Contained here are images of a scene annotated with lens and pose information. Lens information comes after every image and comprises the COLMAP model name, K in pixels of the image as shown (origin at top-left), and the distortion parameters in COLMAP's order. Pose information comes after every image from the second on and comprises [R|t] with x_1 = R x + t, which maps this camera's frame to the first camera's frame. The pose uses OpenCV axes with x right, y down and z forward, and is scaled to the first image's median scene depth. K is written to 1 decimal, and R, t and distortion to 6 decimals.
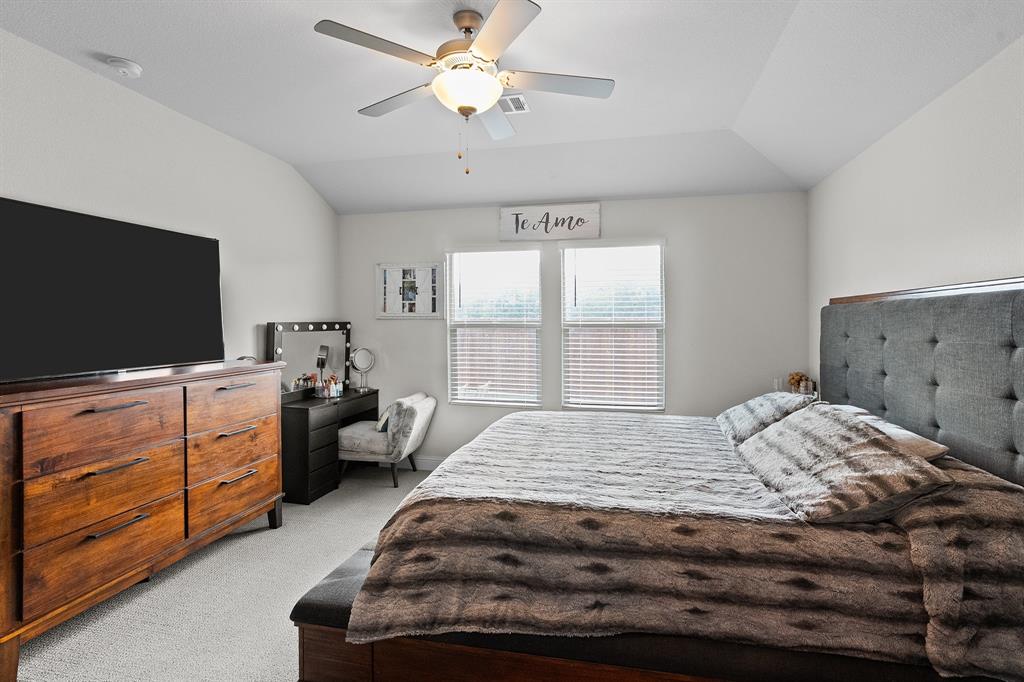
lens RADIAL K [[497.2, 0, 501.5], [0, 497.2, 338.4], [0, 0, 1]] dist [-0.033196, 0.018706]
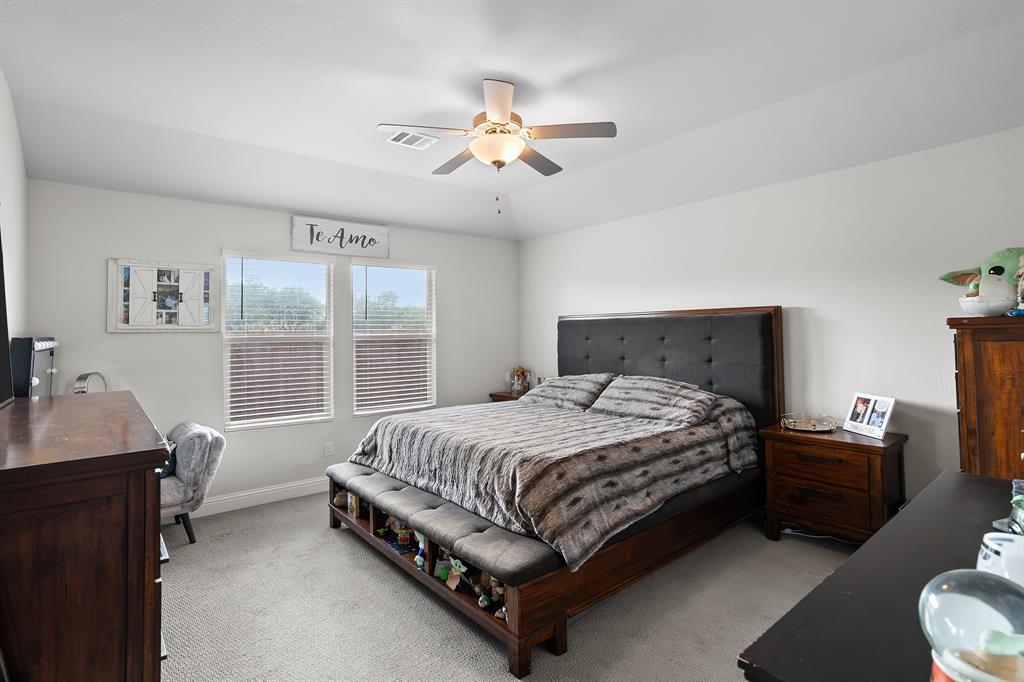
lens RADIAL K [[497.2, 0, 503.3], [0, 497.2, 336.8], [0, 0, 1]] dist [-0.033196, 0.018706]
pose [[0.627463, -0.013713, 0.778526, -0.938898], [0.039767, 0.999104, -0.014453, 0.000656], [-0.777631, 0.040028, 0.627446, 0.189160]]
